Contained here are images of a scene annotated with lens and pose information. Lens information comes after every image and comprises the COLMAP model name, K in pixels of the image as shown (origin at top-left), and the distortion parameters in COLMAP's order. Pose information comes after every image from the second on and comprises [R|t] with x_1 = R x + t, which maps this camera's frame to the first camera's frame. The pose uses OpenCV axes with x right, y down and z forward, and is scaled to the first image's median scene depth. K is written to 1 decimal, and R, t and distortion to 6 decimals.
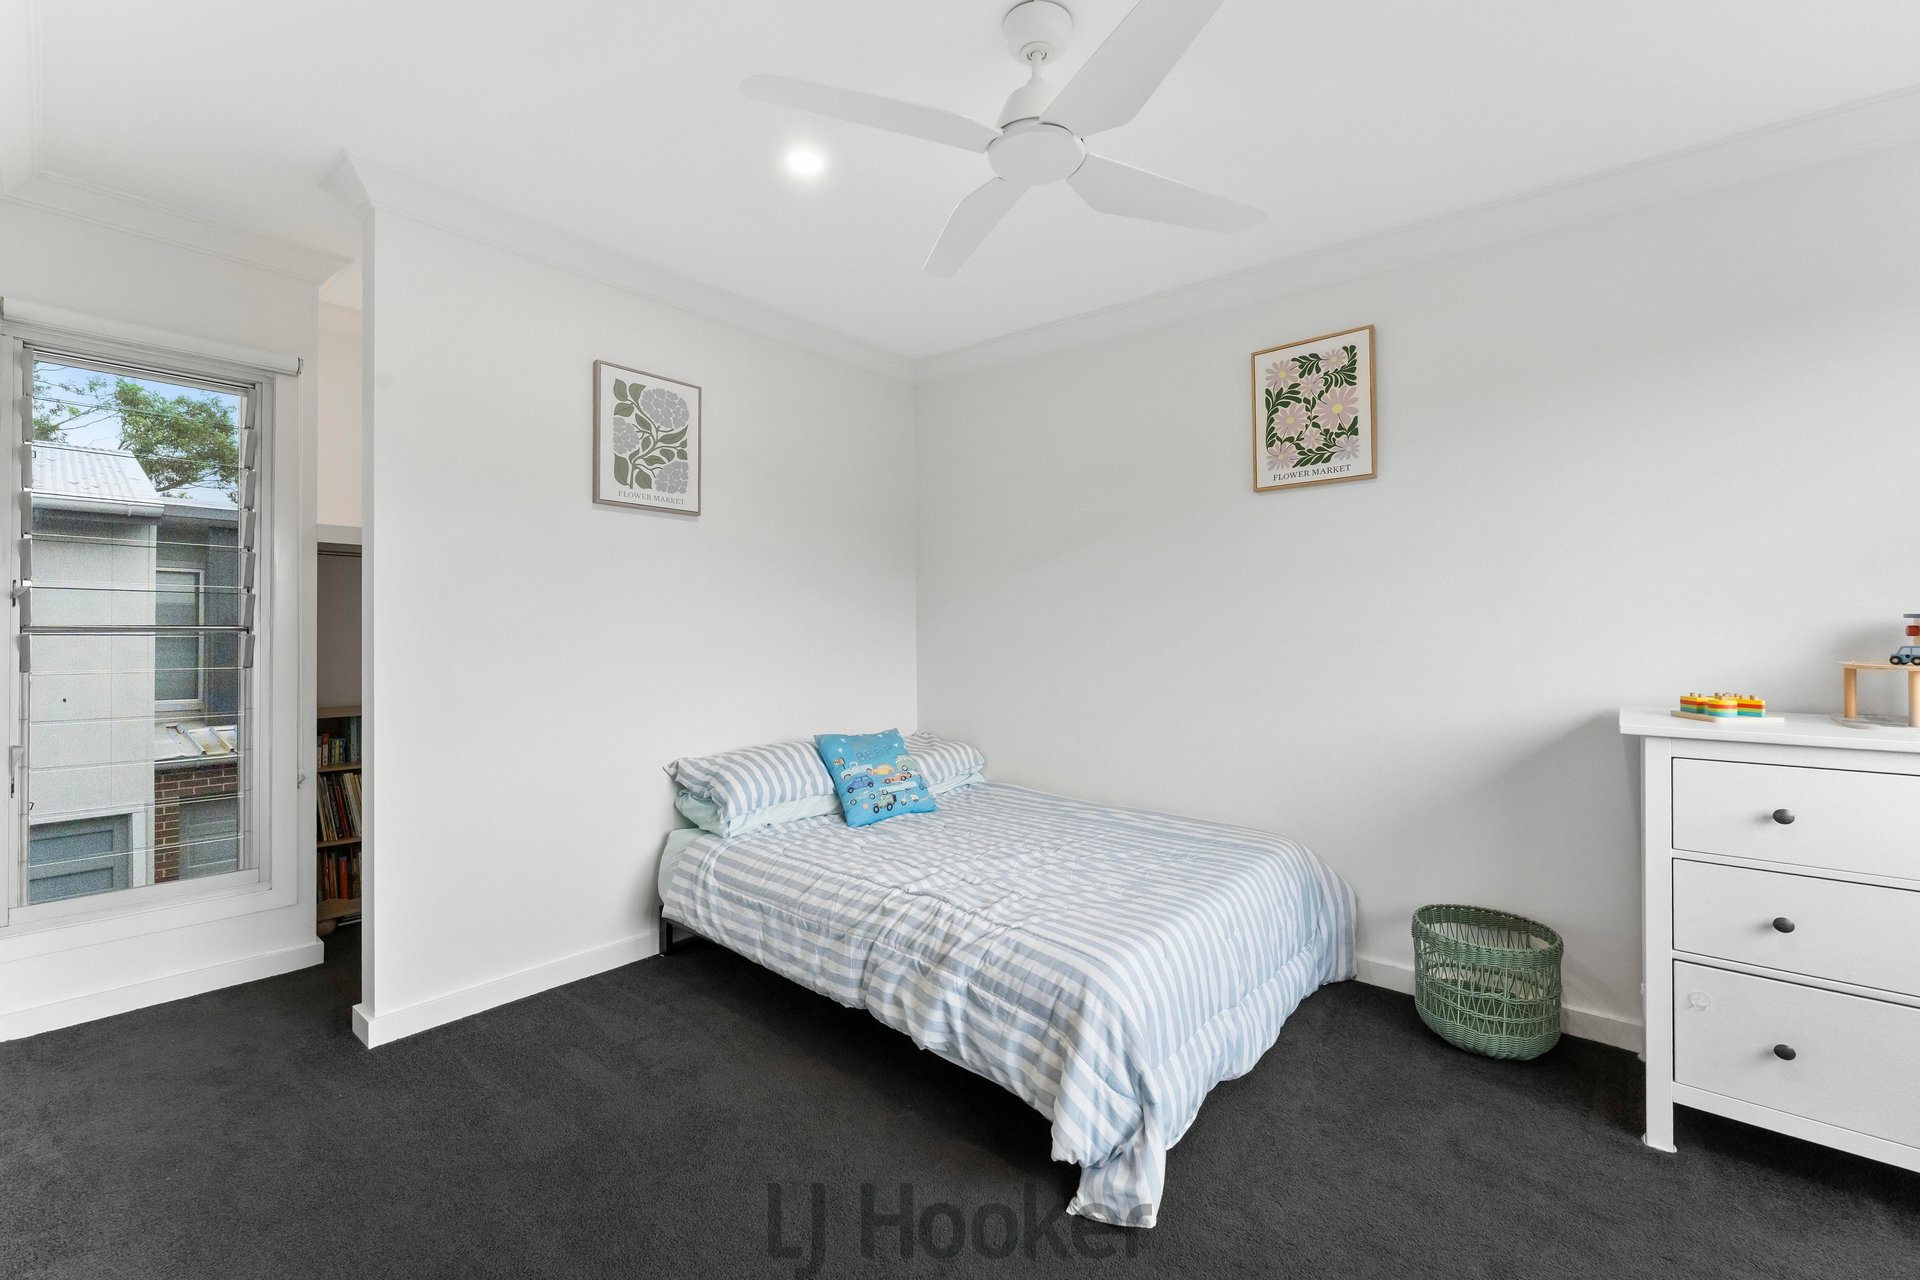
lens RADIAL K [[775.4, 0, 957.6], [0, 775.4, 633.5], [0, 0, 1]] dist [0.000773, -0.000650]
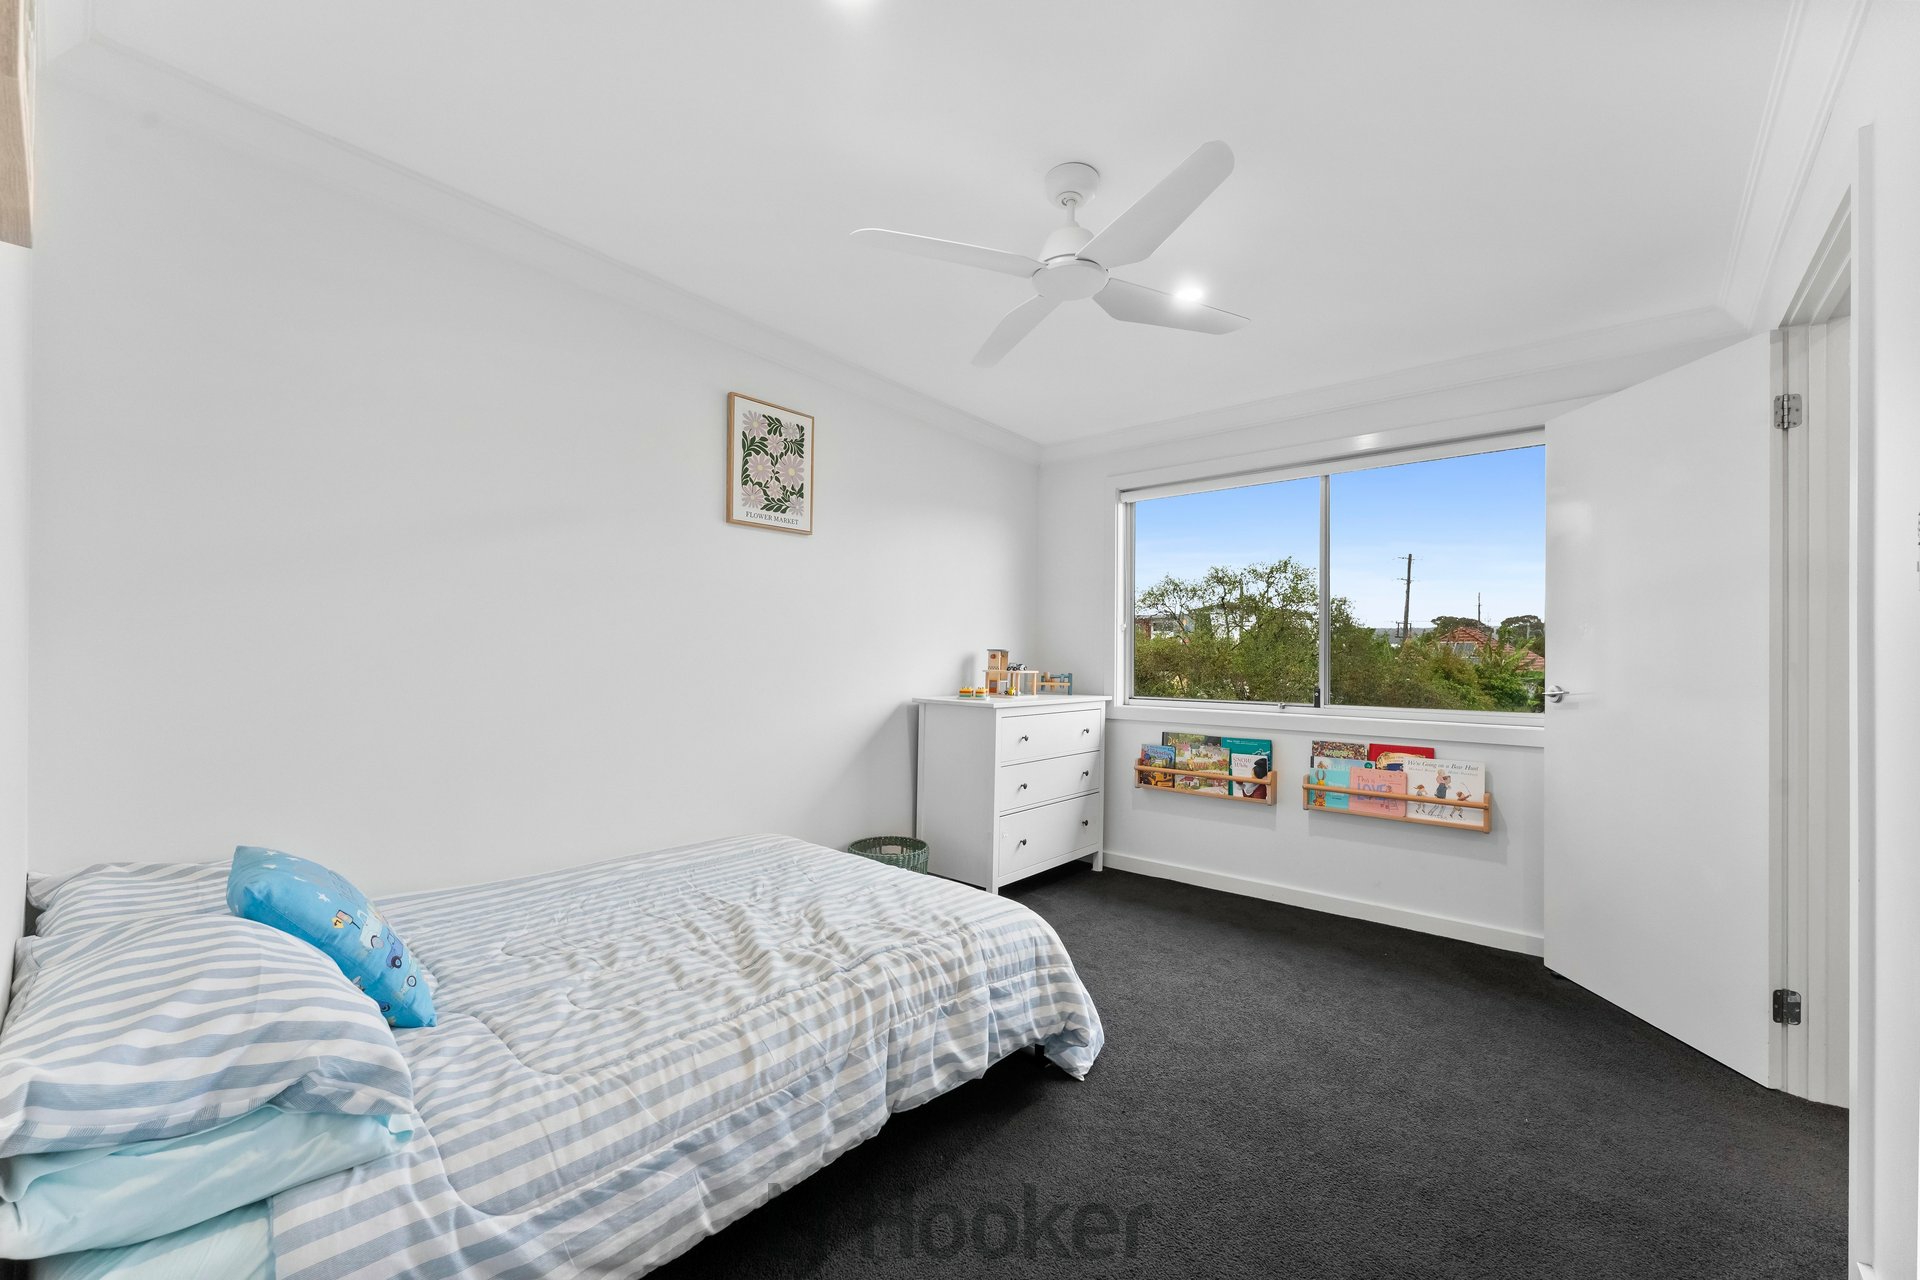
lens RADIAL K [[775.4, 0, 956.9], [0, 775.4, 651.4], [0, 0, 1]] dist [0.000773, -0.000650]
pose [[-0.001799, 0.010106, 0.999947, -0.745724], [-0.008550, 0.999912, -0.010121, 0.004596], [-0.999962, -0.008568, -0.001712, 0.747281]]
